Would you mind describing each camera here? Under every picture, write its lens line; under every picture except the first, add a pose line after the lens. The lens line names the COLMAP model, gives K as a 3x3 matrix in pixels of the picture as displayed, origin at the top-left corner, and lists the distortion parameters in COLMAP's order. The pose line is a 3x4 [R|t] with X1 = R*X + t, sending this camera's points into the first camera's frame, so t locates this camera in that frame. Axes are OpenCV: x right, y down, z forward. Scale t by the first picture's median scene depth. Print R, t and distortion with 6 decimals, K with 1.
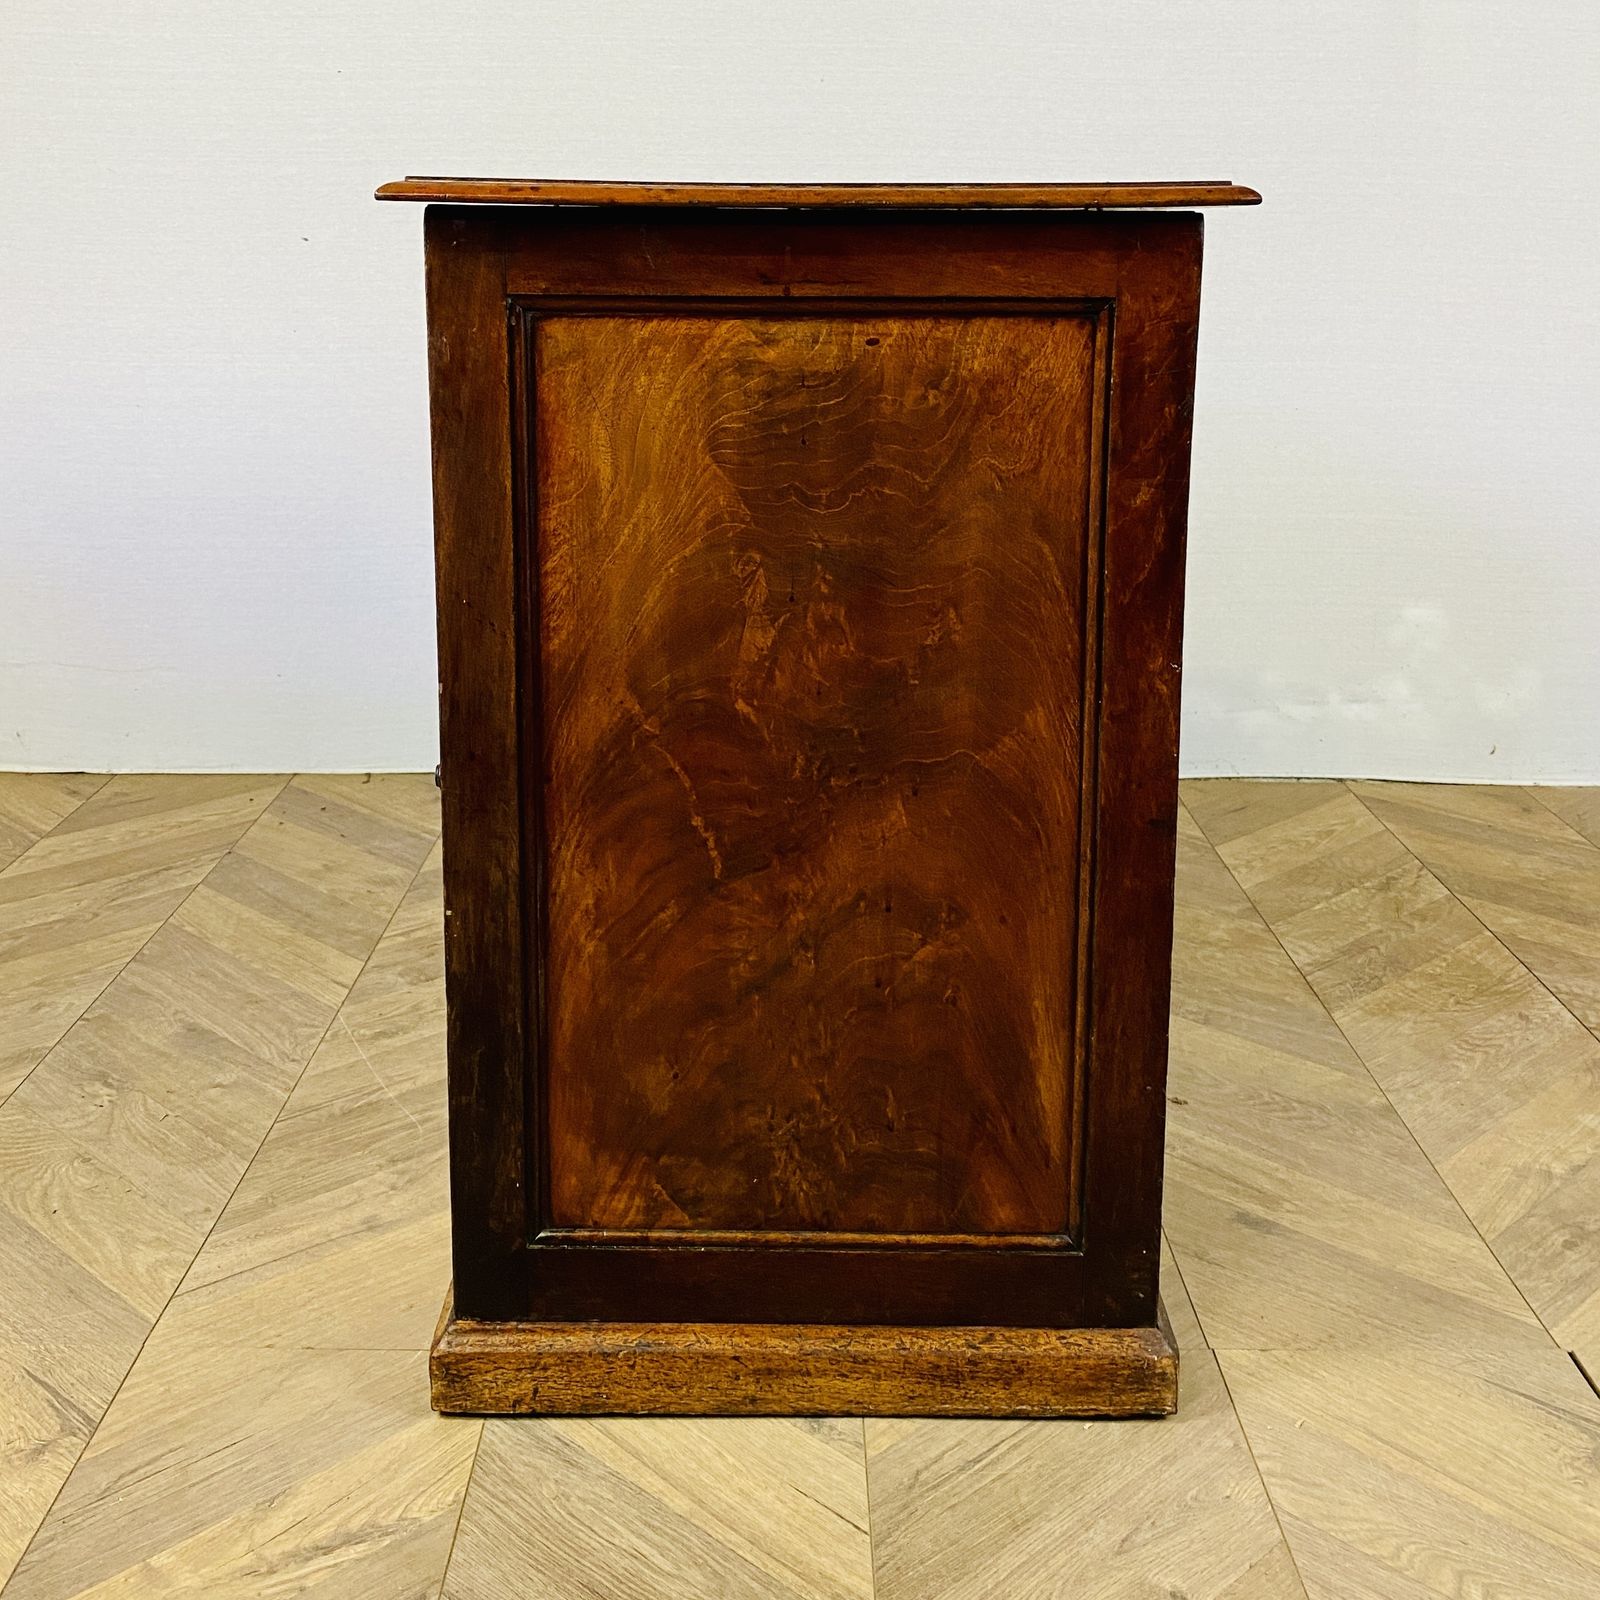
lens RADIAL K [[1907.6, 0, 807.7], [0, 1907.6, 606.3], [0, 0, 1]] dist [0.015333, 0.007935]
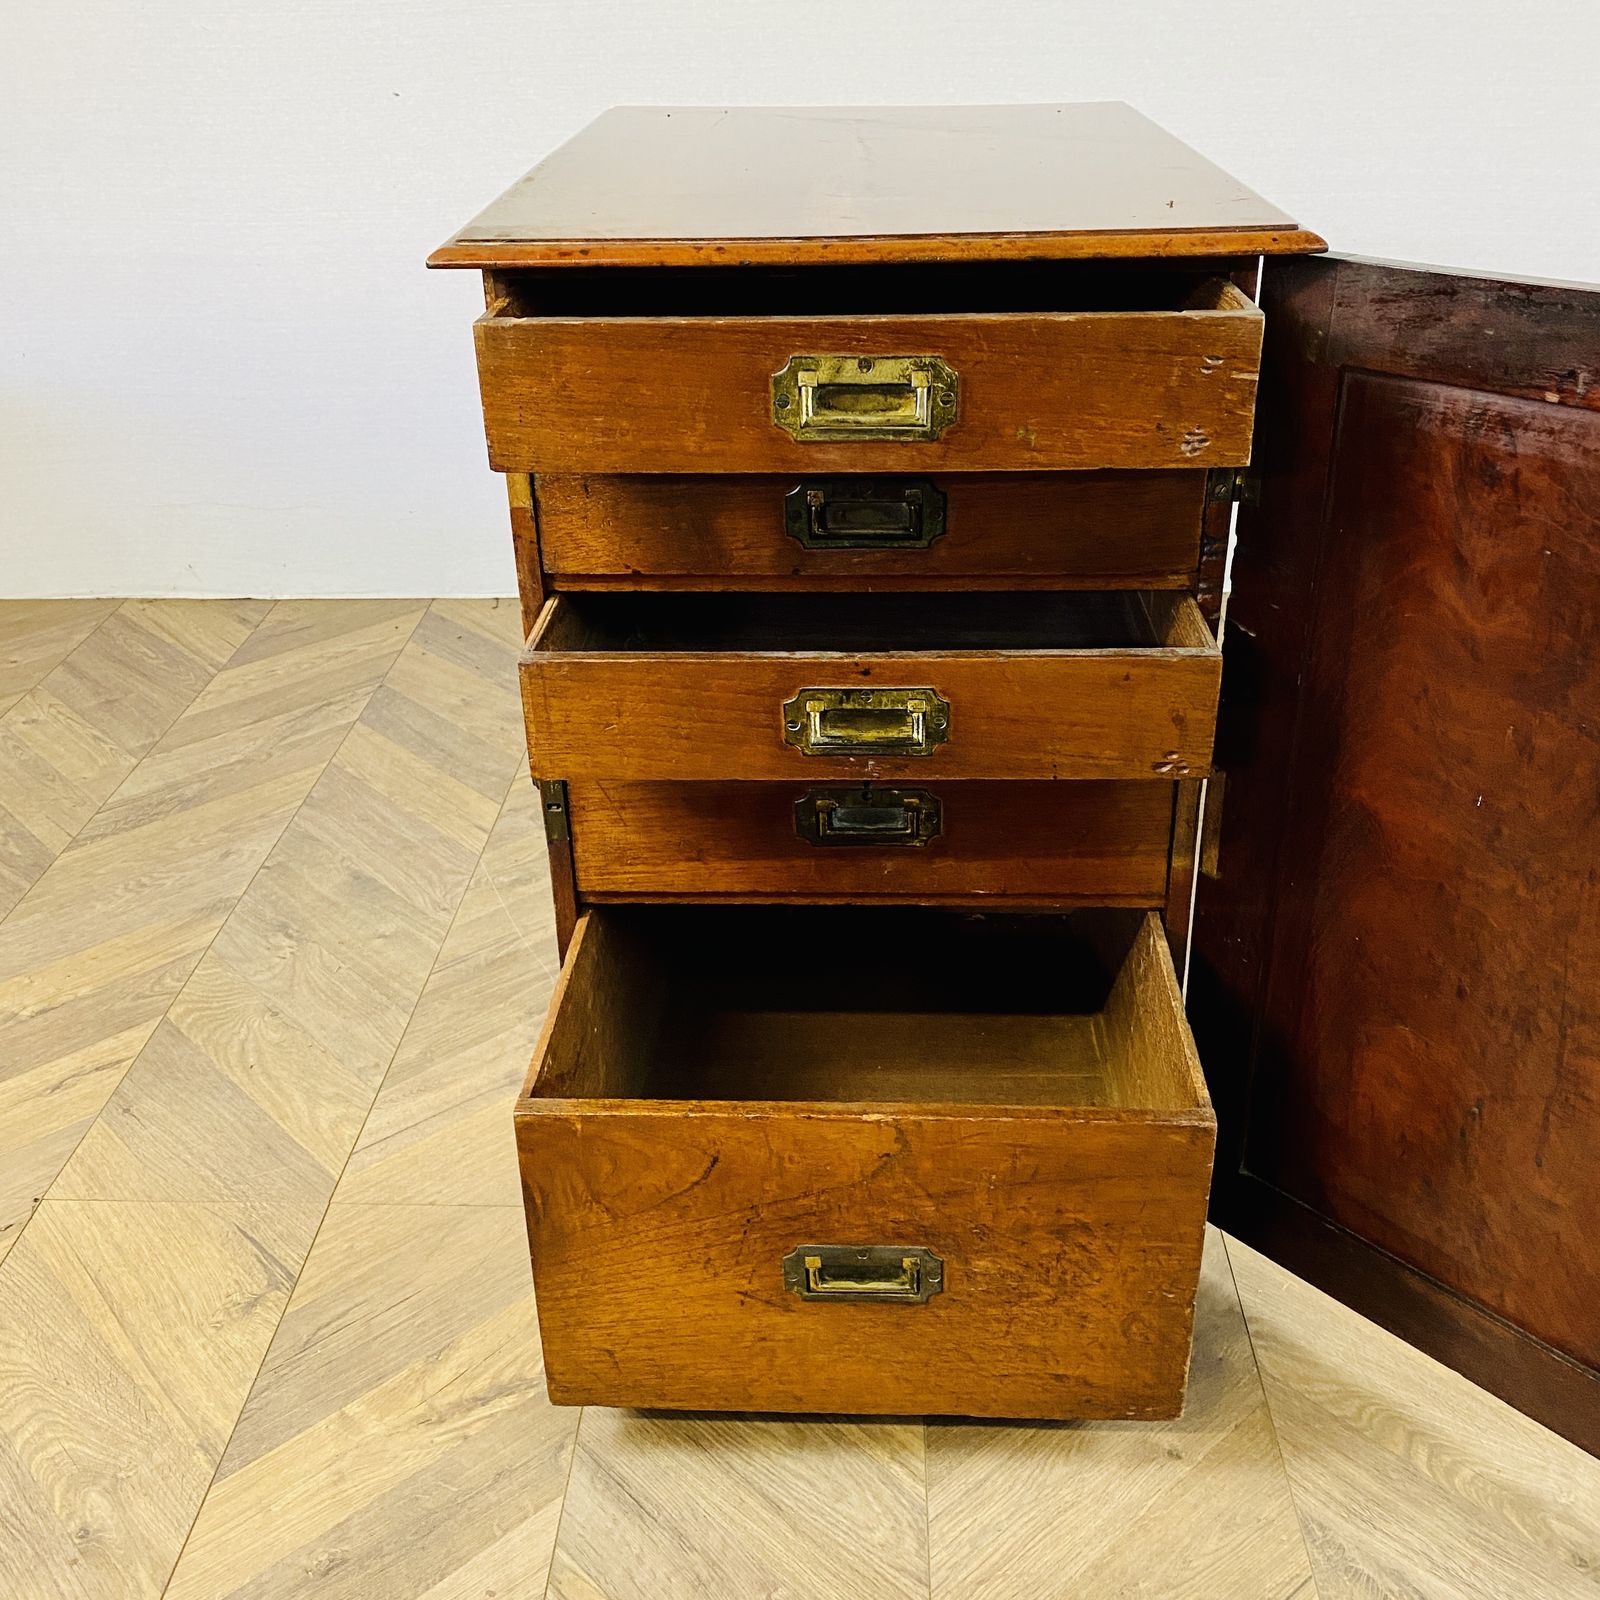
lens RADIAL K [[1630.2, 0, 818.7], [0, 1630.2, 806.1], [0, 0, 1]] dist [0.073604, -0.162878]
pose [[0.998689, -0.003546, -0.051063, 0.019273], [0.018536, 0.954944, 0.296205, -0.169586], [0.047712, -0.296763, 0.953758, 0.099827]]
